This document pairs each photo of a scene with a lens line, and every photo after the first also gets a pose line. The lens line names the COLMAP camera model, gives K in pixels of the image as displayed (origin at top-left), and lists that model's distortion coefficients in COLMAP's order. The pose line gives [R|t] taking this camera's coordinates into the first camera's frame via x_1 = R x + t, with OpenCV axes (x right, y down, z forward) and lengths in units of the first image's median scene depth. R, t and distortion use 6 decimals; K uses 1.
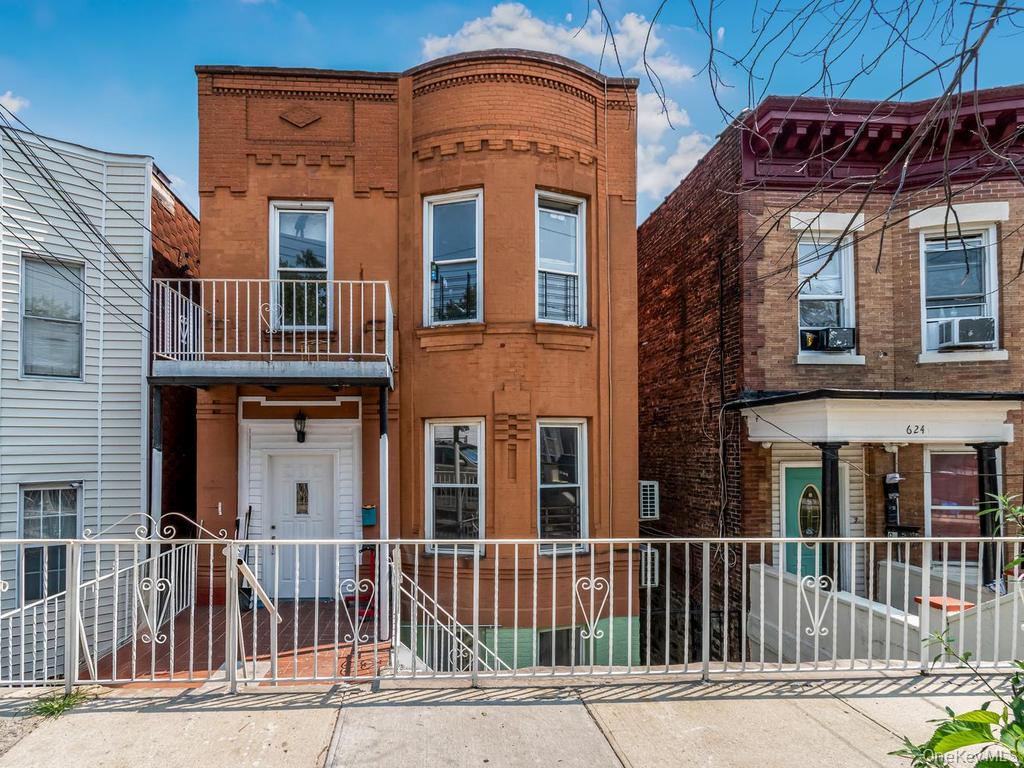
lens RADIAL K [[524.9, 0, 512.0], [0, 524.9, 384.0], [0, 0, 1]] dist [0.000797, 0.000163]
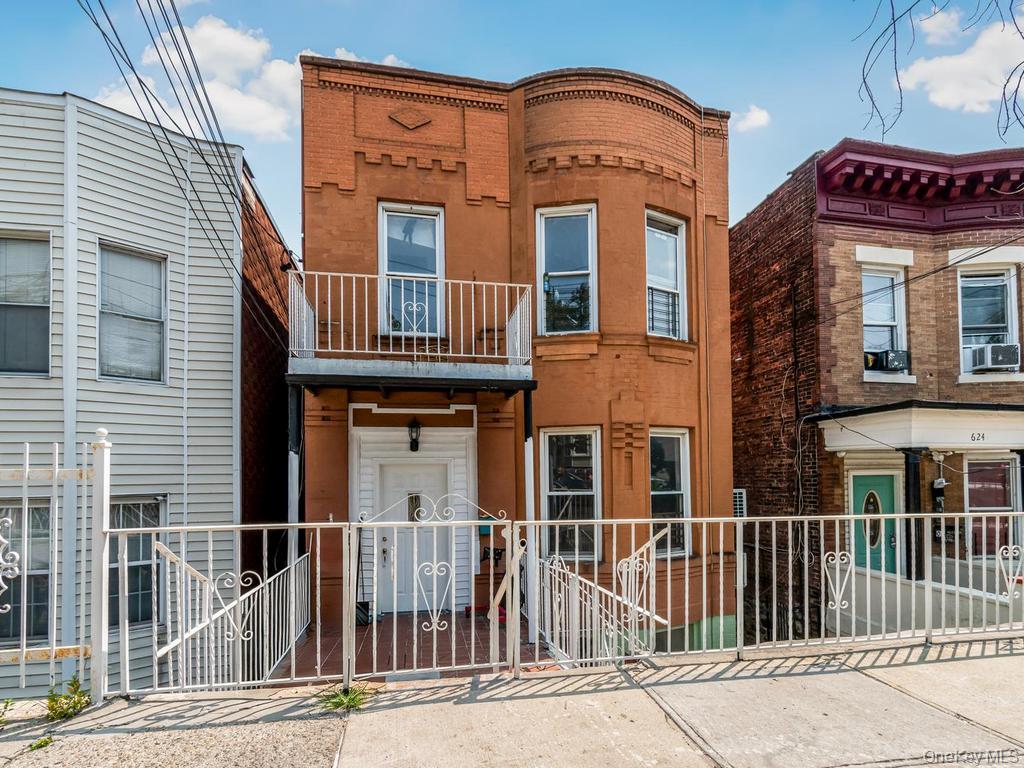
lens RADIAL K [[514.1, 0, 512.2], [0, 514.1, 424.2], [0, 0, 1]] dist [-0.001505, -0.000223]
pose [[0.989914, 0.007991, 0.141441, -0.348669], [-0.007190, 0.999955, -0.006174, 0.064365], [-0.141484, 0.005095, 0.989927, 0.030758]]
